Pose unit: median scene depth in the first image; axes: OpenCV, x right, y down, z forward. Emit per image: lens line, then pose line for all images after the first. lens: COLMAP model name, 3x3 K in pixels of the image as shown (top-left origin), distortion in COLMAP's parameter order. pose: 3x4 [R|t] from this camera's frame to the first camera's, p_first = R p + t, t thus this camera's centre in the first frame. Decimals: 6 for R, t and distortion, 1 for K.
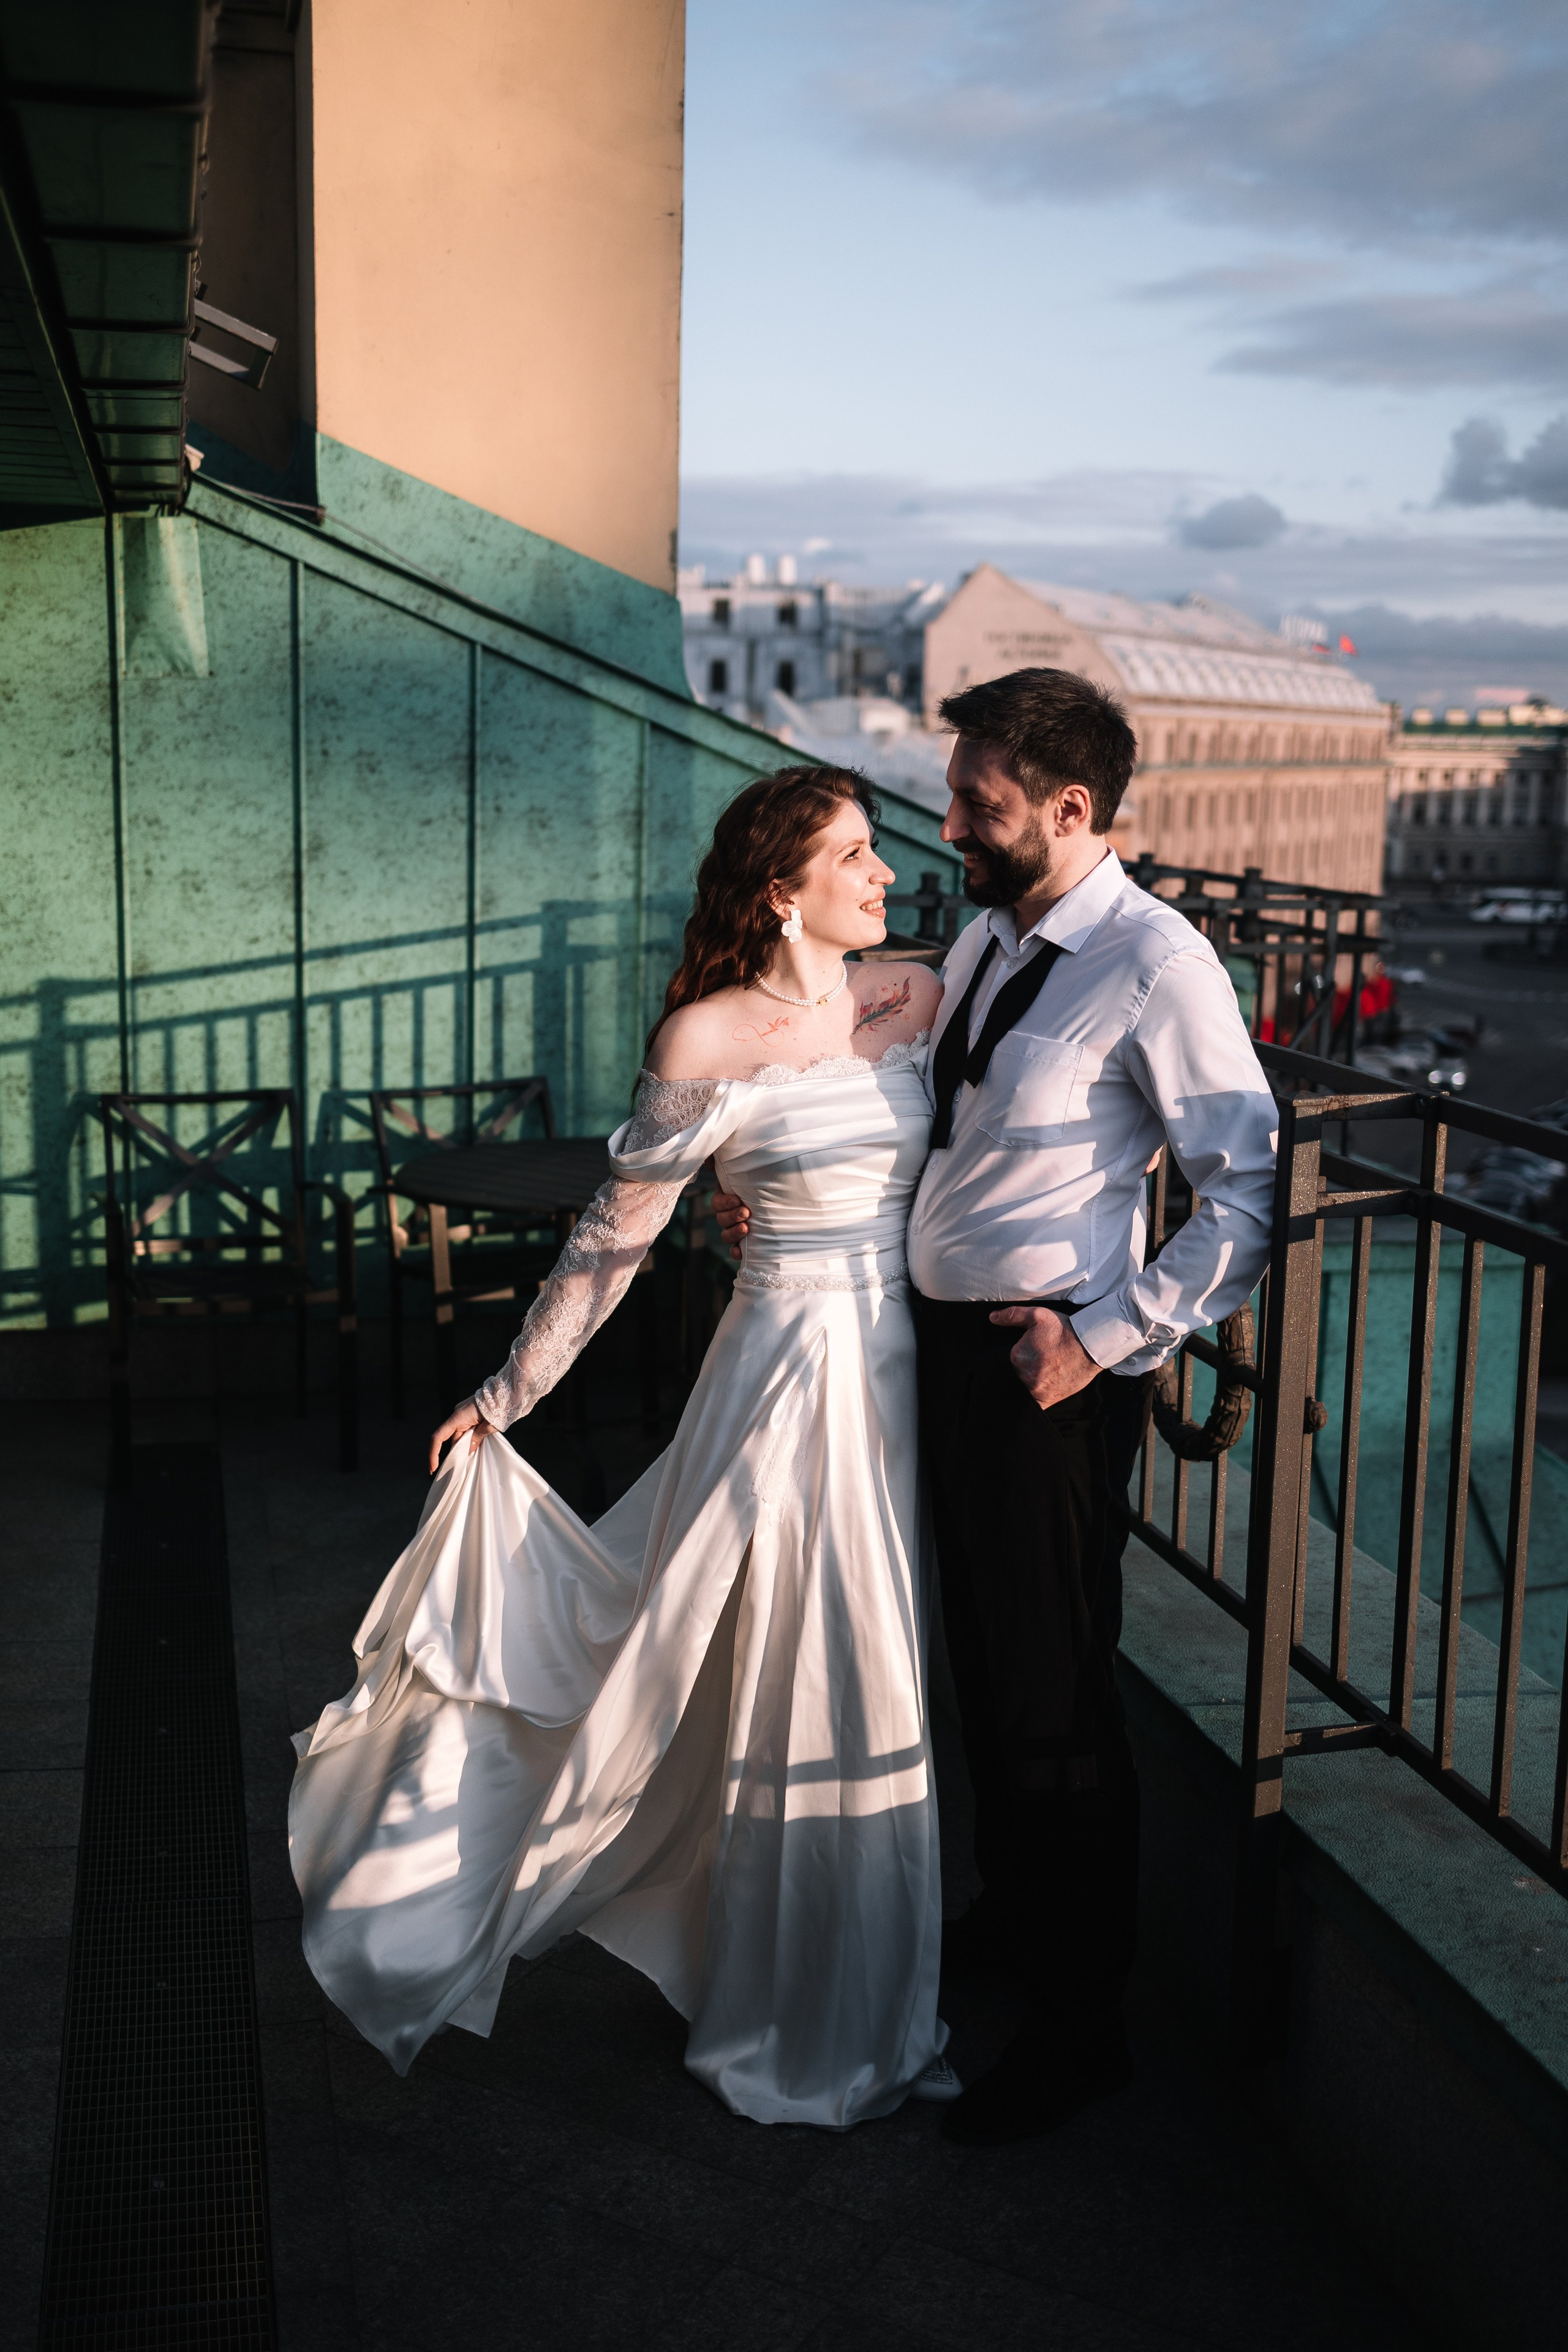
lens RADIAL K [[2418.9, 0, 694.9], [0, 2418.9, 1167.4], [0, 0, 1]] dist [0.010104, -0.001335]
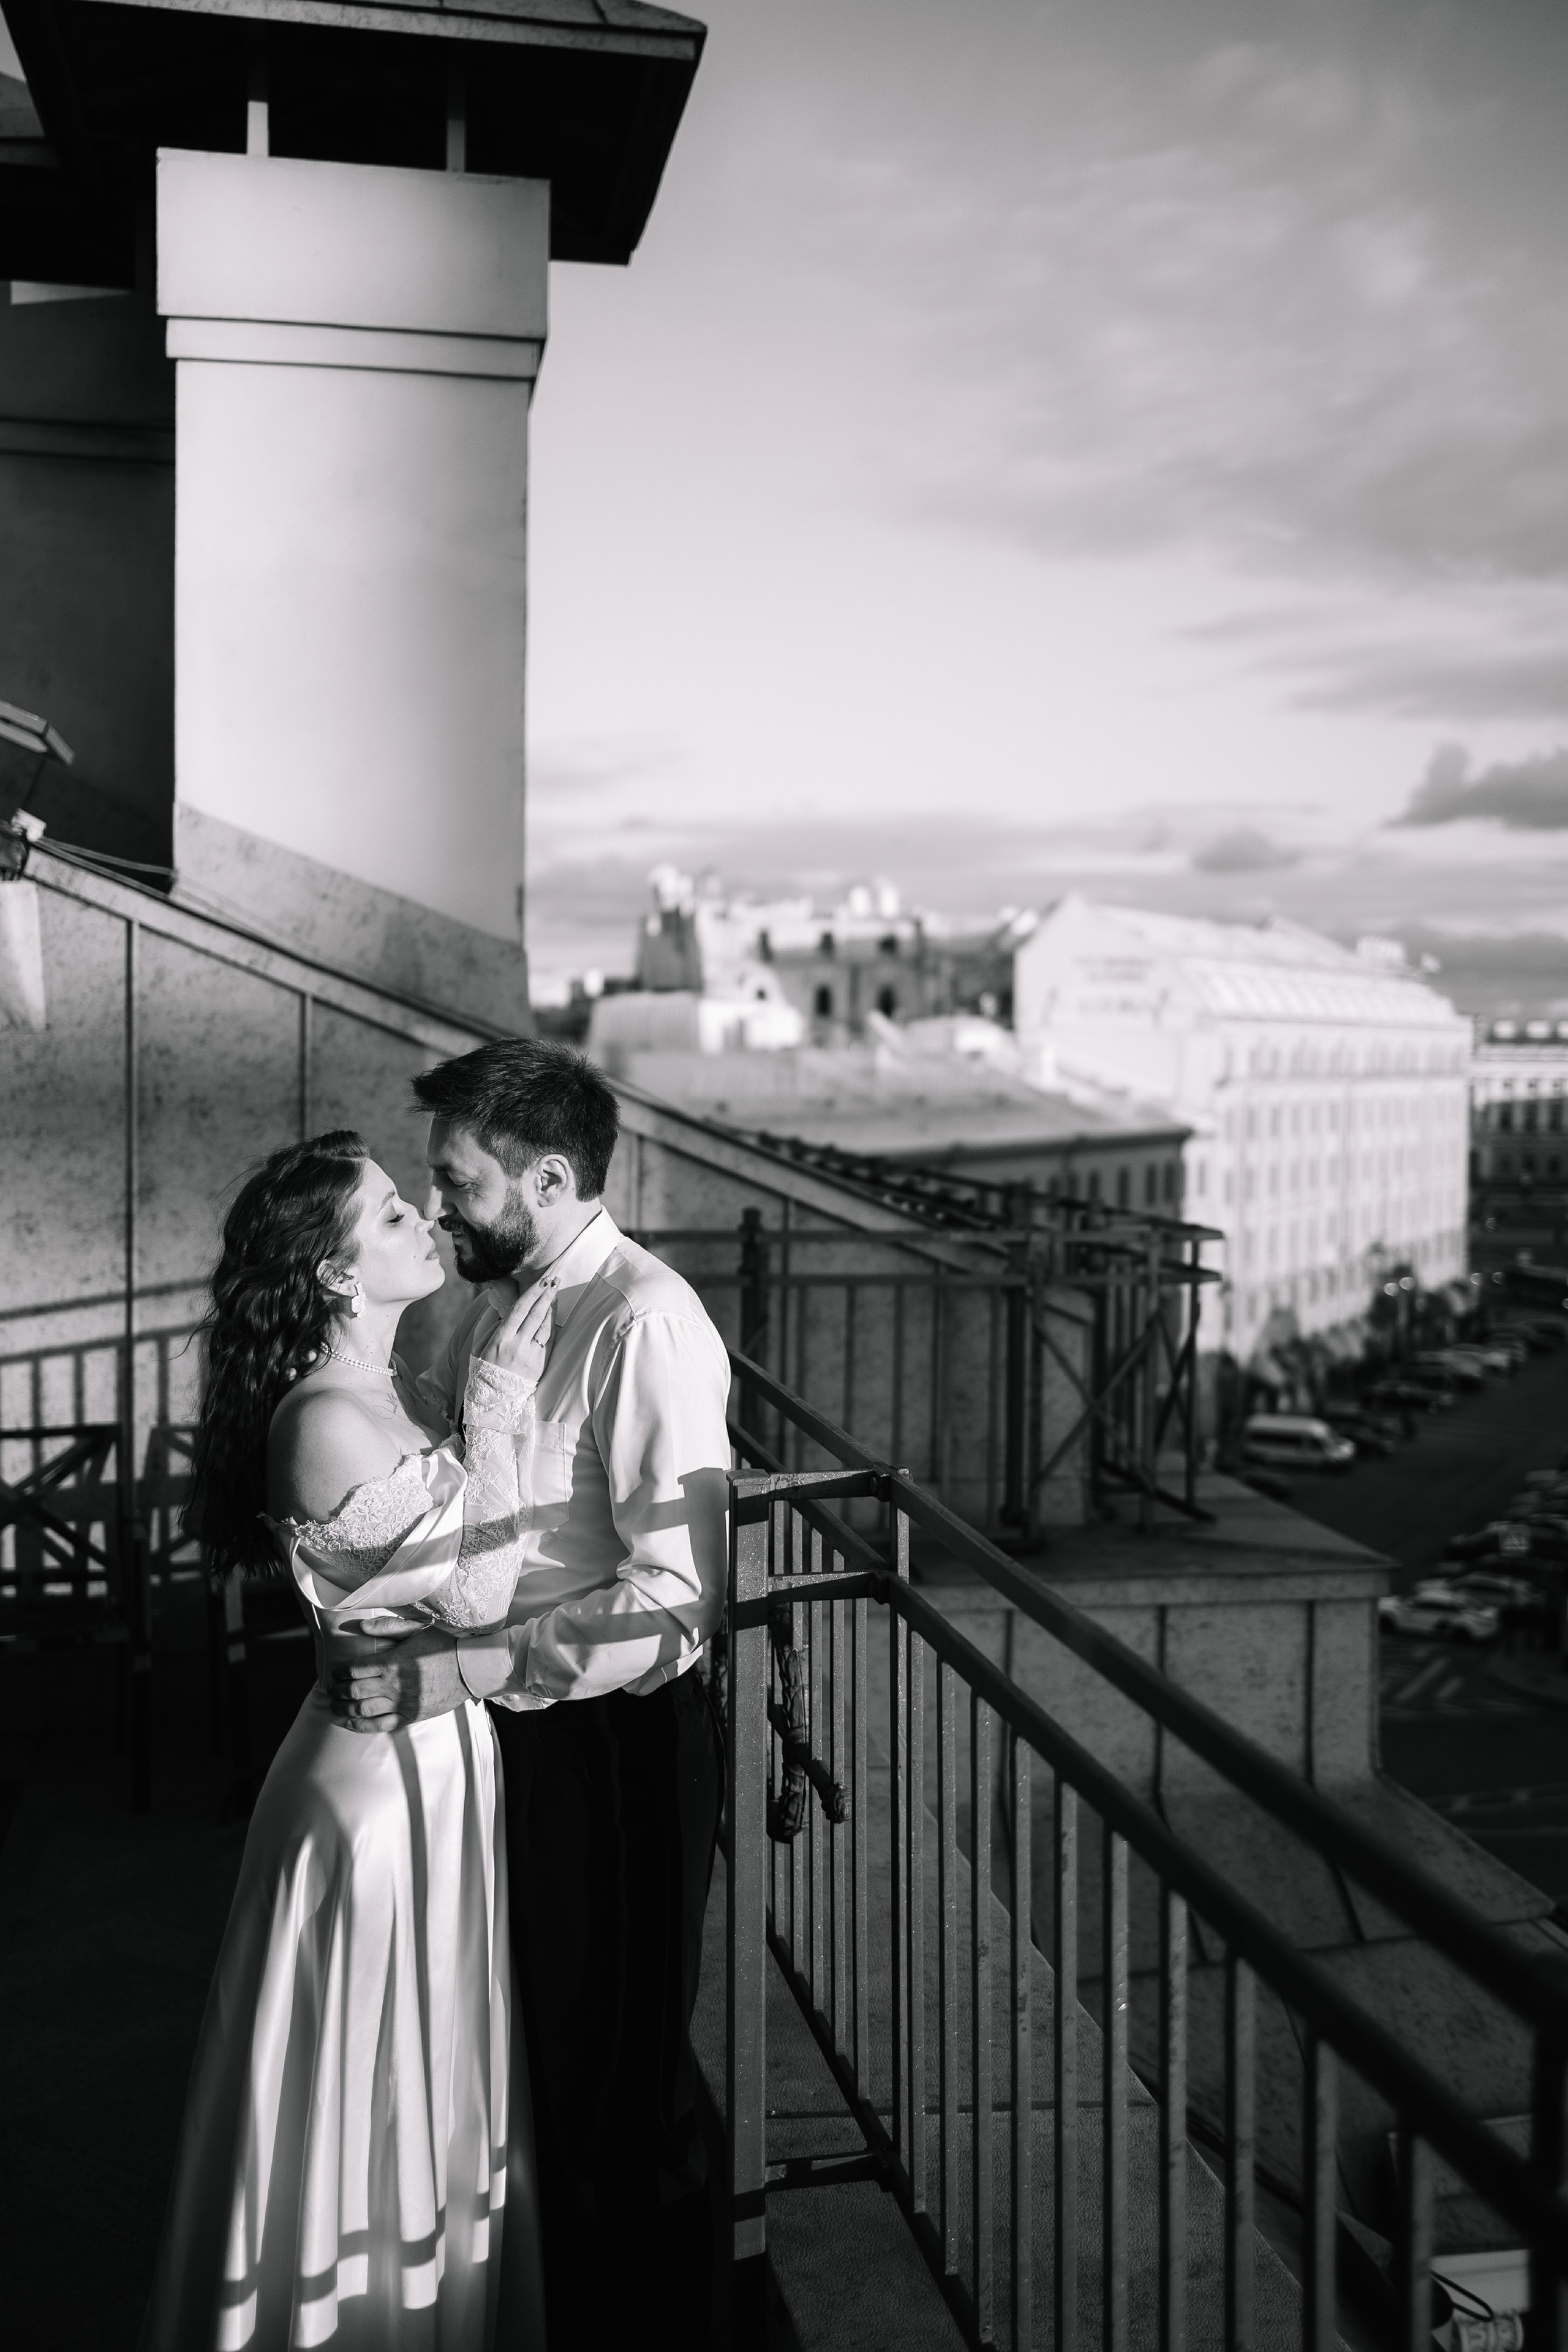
lens RADIAL K [[2279.9, 0, 784.6], [0, 2279.9, 1129.3], [0, 0, 1]] dist [0.016674, -0.000550]
pose [[0.998925, -0.008252, -0.045624, 0.160035], [0.001763, 0.990080, -0.140496, -0.019907], [0.046331, 0.140264, 0.989030, 0.041483]]
